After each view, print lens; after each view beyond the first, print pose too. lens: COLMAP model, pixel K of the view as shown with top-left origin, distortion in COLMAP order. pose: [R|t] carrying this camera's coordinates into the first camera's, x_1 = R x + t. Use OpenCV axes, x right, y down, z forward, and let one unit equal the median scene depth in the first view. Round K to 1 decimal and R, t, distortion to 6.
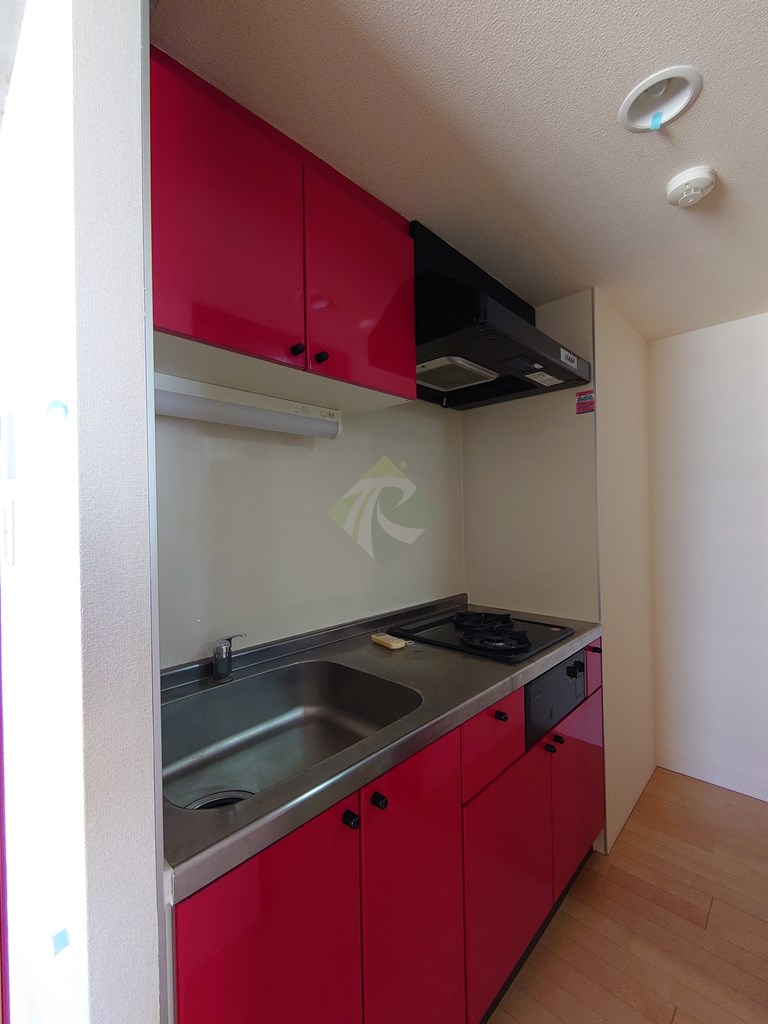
lens RADIAL K [[439.6, 0, 384.0], [0, 439.6, 512.0], [0, 0, 1]] dist [-0.003465, -0.000359]
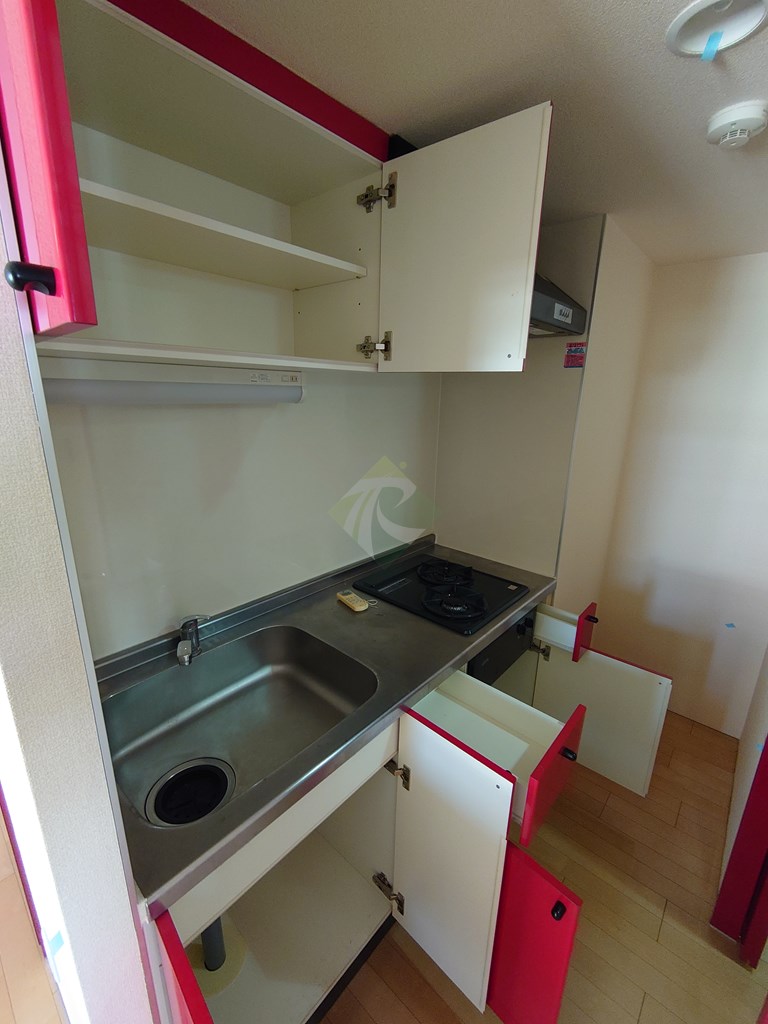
lens RADIAL K [[439.6, 0, 384.0], [0, 439.6, 512.0], [0, 0, 1]] dist [-0.003465, -0.000359]
pose [[0.998364, 0.029258, 0.049126, 0.027657], [-0.041605, 0.961076, 0.273134, -0.208582], [-0.039223, -0.274731, 0.960721, 0.049583]]
